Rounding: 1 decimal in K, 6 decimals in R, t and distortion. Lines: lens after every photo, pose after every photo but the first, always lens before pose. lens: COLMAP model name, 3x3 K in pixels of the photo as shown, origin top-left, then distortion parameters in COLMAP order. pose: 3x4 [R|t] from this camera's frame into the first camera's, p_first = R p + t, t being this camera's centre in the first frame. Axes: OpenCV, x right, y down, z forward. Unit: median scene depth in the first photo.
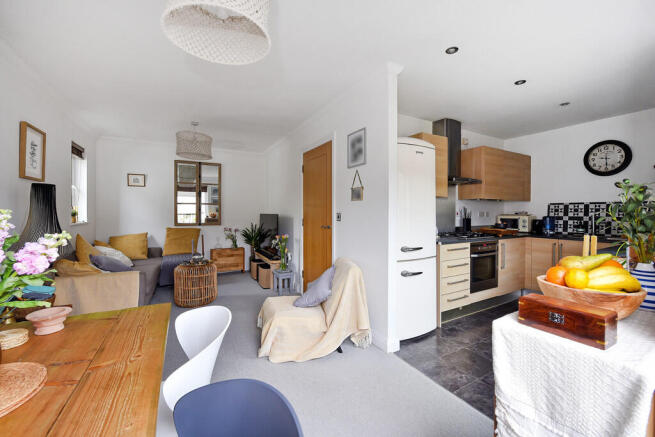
lens RADIAL K [[265.2, 0, 337.5], [0, 265.2, 213.6], [0, 0, 1]] dist [-0.000694, -0.000093]
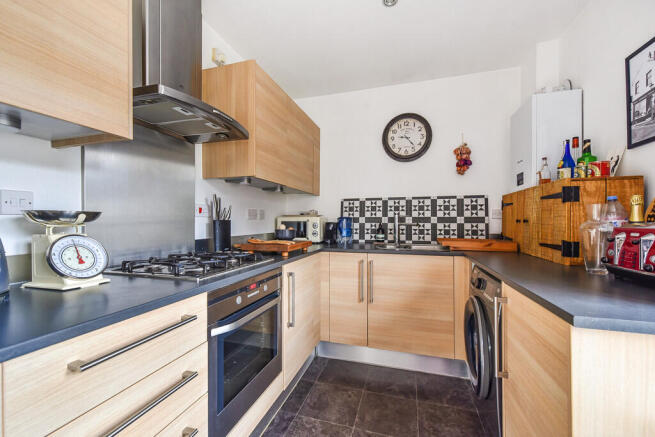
lens RADIAL K [[263.0, 0, 328.3], [0, 263.0, 221.6], [0, 0, 1]] dist [-0.000828, -0.000068]
pose [[0.732183, -0.002451, 0.681103, 0.320229], [0.004858, 0.999987, -0.001625, 0.022612], [-0.681090, 0.004499, 0.732186, 0.550569]]
